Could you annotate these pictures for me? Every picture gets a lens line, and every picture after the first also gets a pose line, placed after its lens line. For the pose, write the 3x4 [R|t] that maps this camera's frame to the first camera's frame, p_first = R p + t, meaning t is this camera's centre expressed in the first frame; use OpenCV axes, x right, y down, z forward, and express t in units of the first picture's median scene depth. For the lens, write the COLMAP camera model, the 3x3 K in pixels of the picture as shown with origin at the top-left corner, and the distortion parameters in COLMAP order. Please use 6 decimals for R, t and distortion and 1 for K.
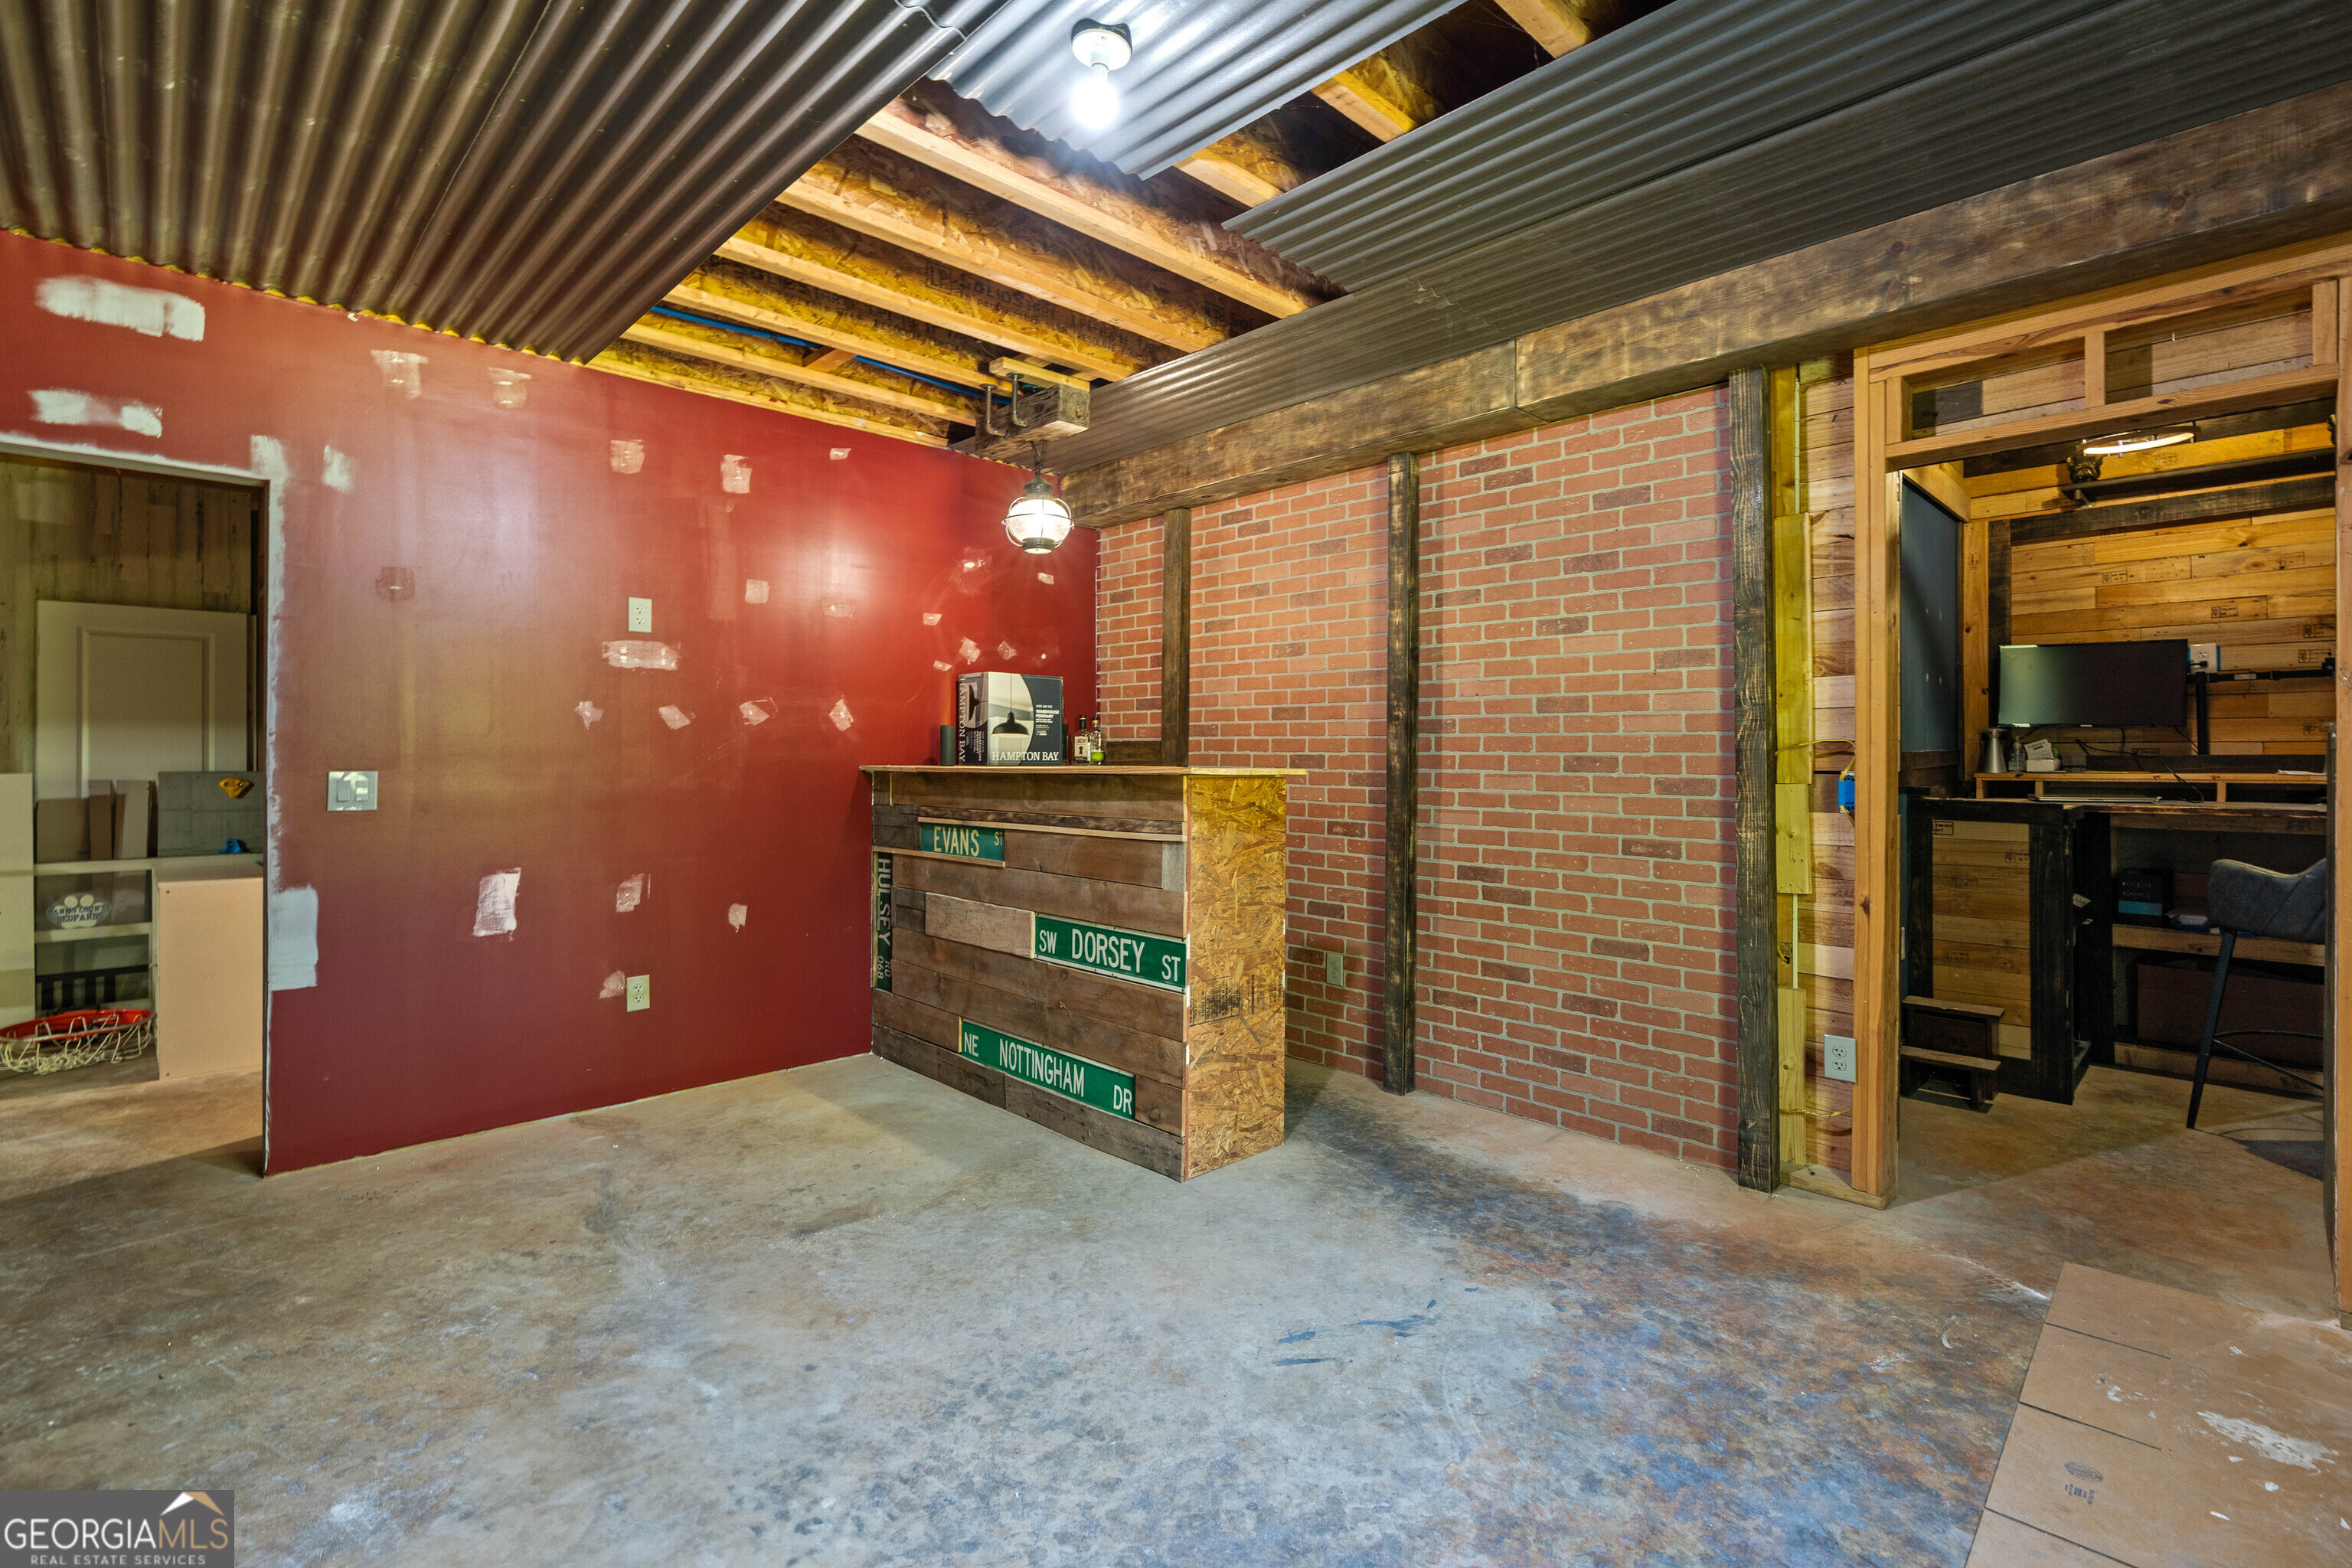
lens RADIAL K [[1112.9, 0, 1243.0], [0, 1112.9, 735.9], [0, 0, 1]] dist [-0.003949, -0.000355]
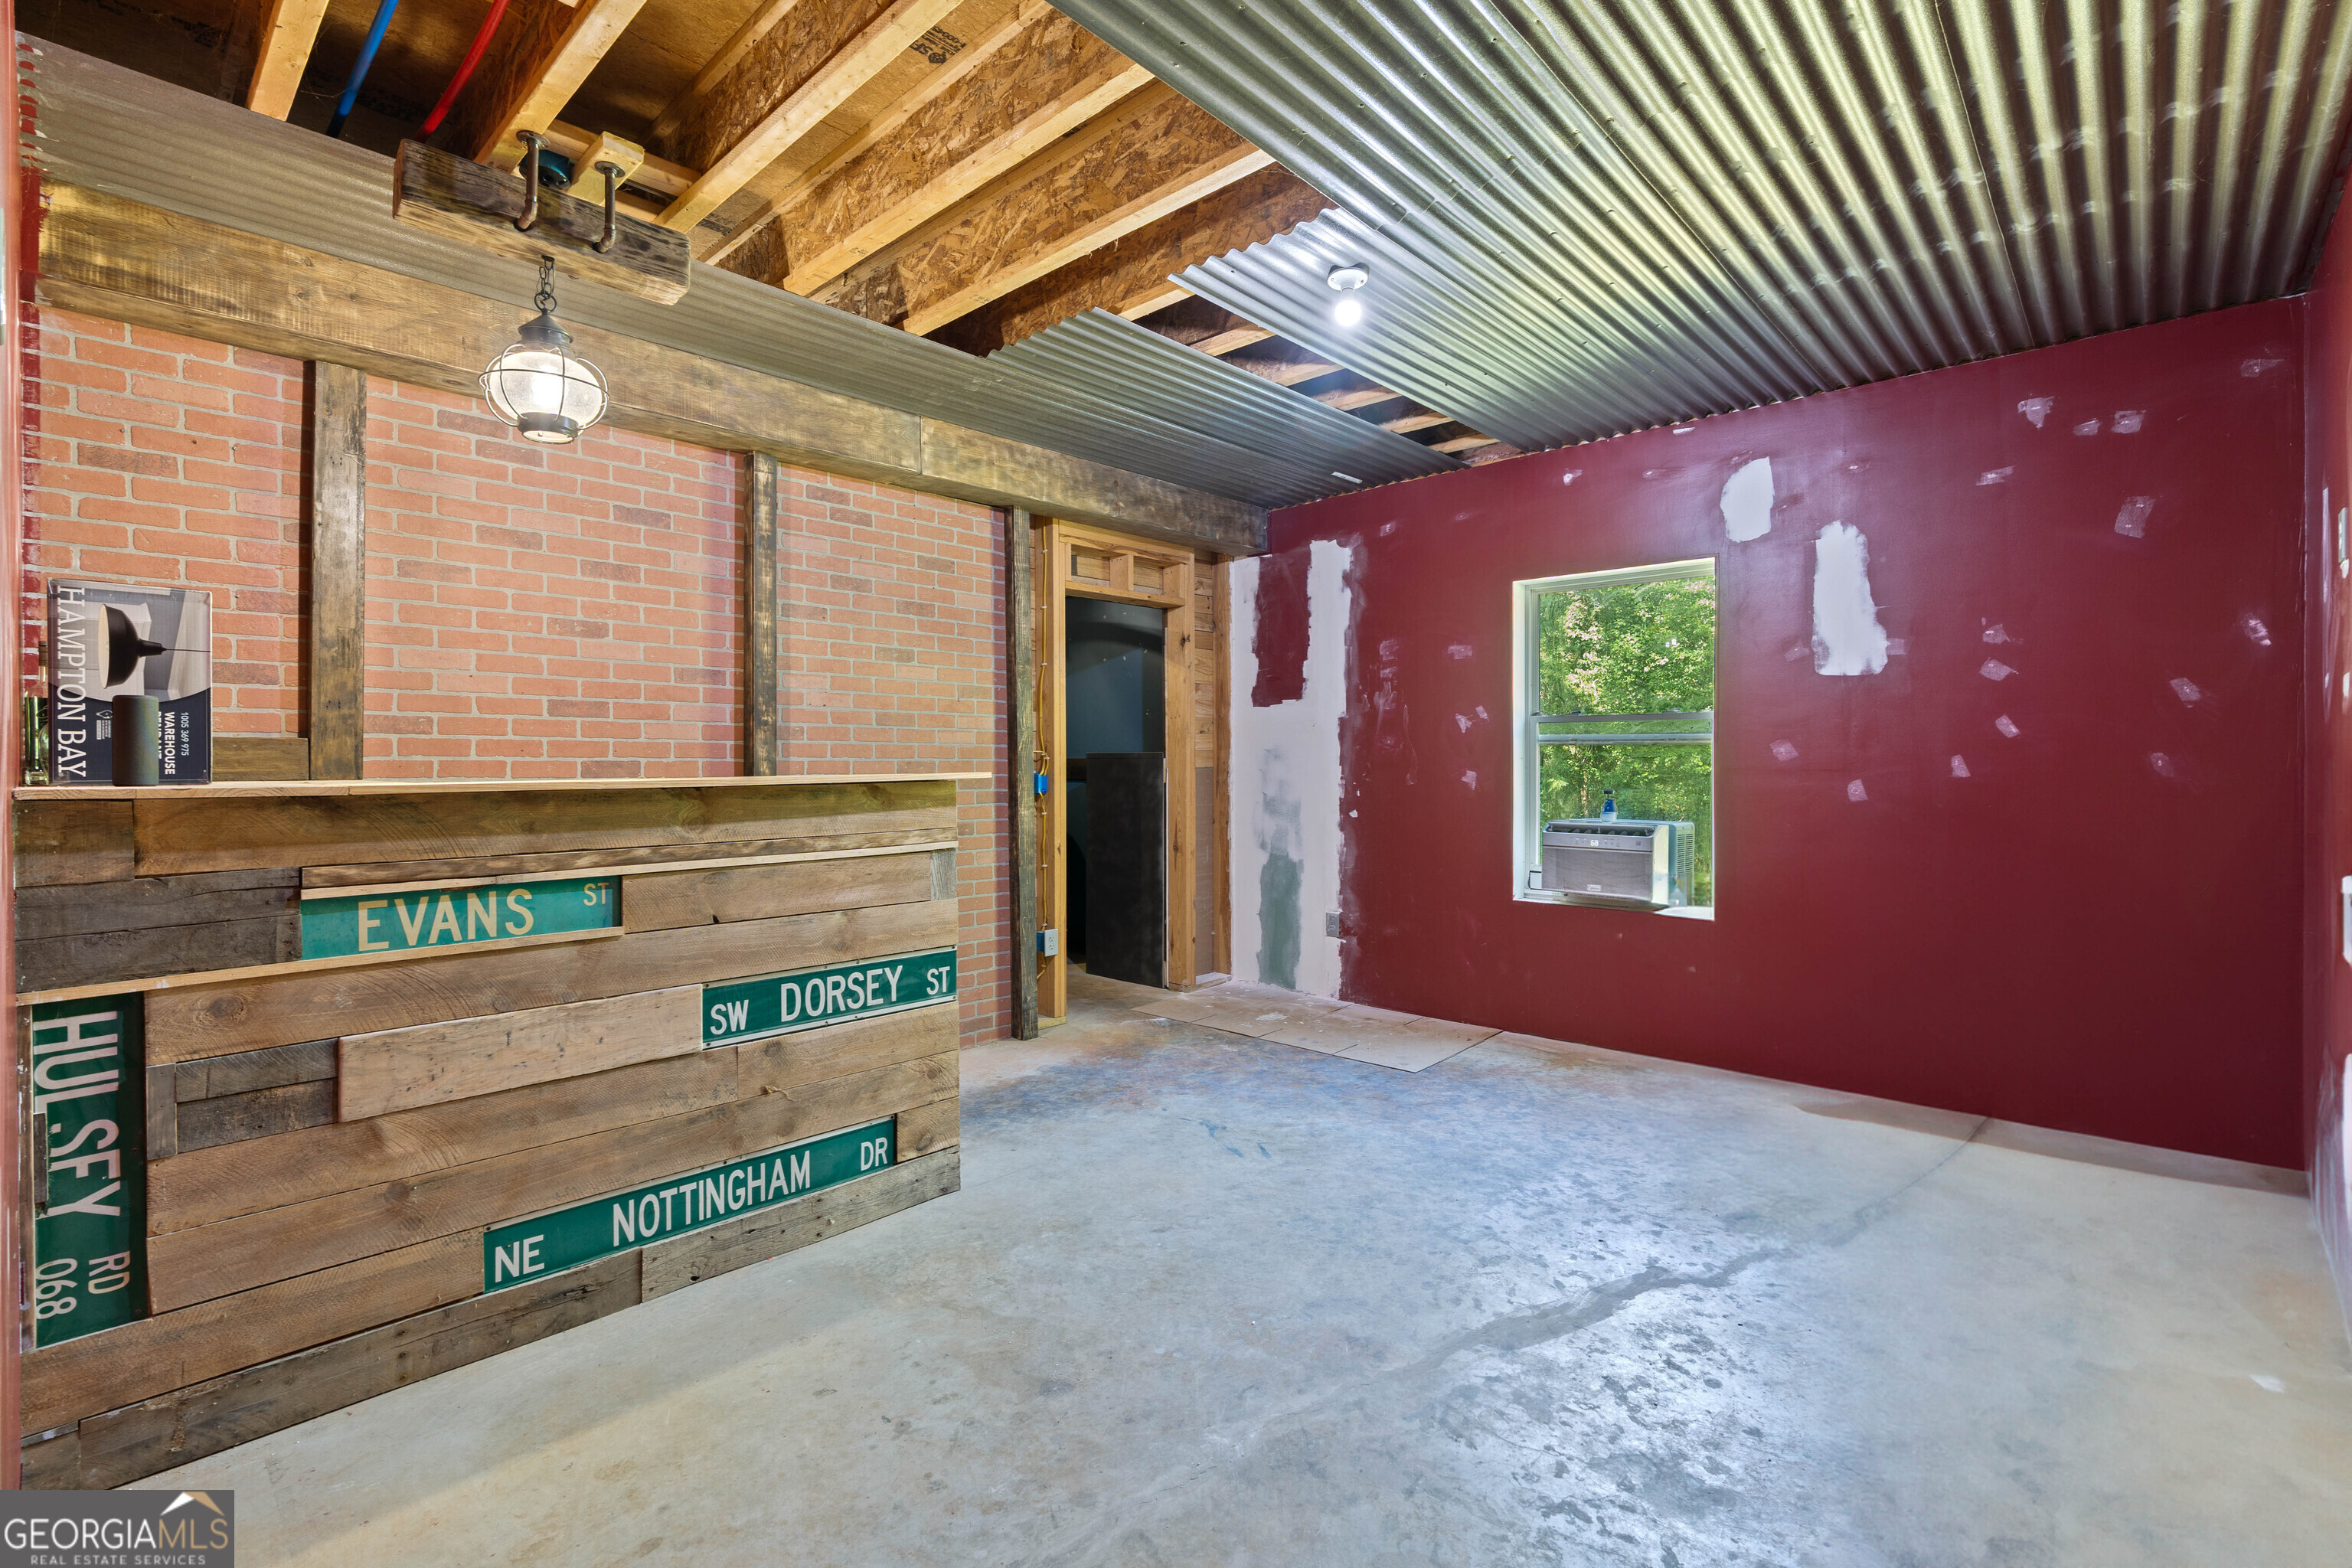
lens RADIAL K [[1037.9, 0, 1169.0], [0, 1037.9, 755.0], [0, 0, 1]] dist [-0.002670, -0.000089]
pose [[-0.031963, 0.005720, 0.999473, -0.907218], [-0.013031, 0.999896, -0.006139, 0.014957], [-0.999404, -0.013220, -0.031885, 0.776030]]
